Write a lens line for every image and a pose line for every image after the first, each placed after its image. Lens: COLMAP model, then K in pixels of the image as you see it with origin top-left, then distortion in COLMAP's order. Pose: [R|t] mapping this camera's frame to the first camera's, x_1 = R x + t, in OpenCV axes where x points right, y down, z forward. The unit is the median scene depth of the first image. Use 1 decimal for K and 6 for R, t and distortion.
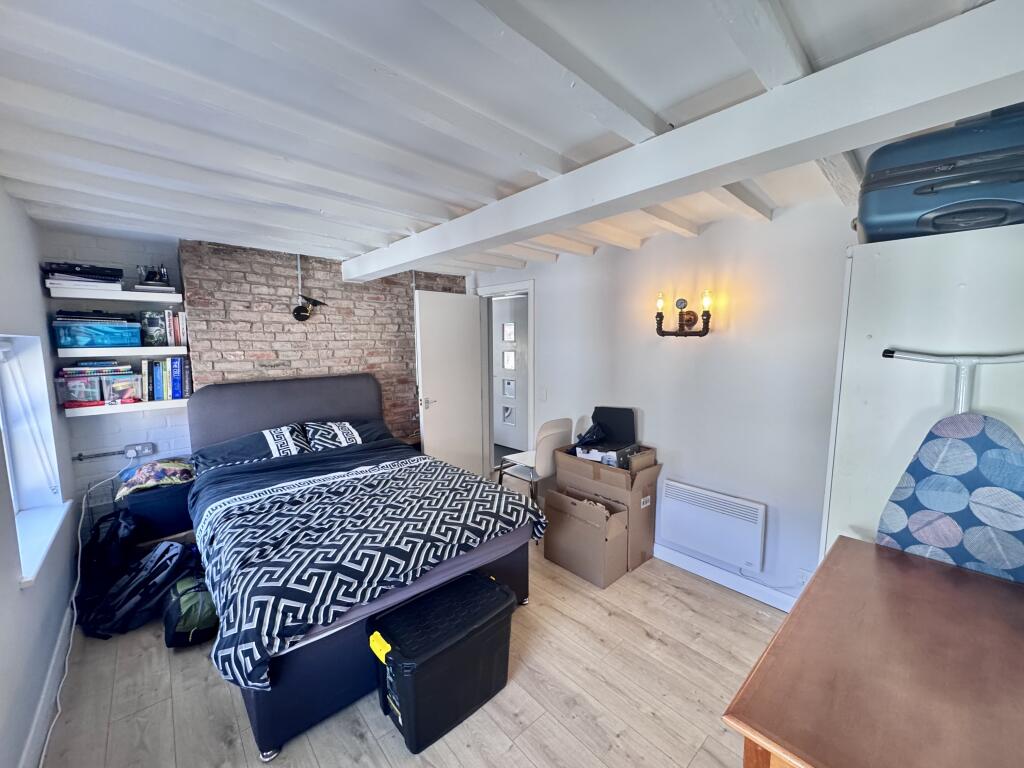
lens RADIAL K [[407.8, 0, 506.9], [0, 407.8, 386.4], [0, 0, 1]] dist [-0.003885, 0.000612]
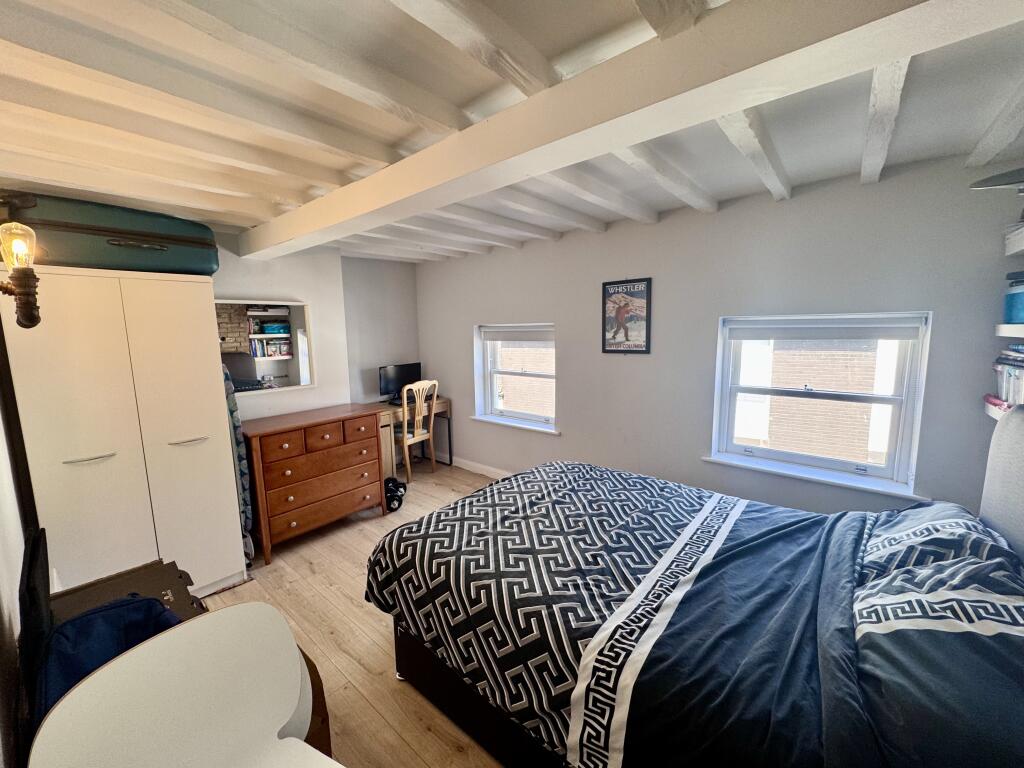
lens RADIAL K [[407.8, 0, 514.8], [0, 407.8, 385.7], [0, 0, 1]] dist [-0.003885, 0.000612]
pose [[-0.989406, 0.039928, -0.139578, -0.065063], [0.004637, 0.969637, 0.244506, -0.138684], [0.145102, 0.241268, -0.959549, 1.313701]]
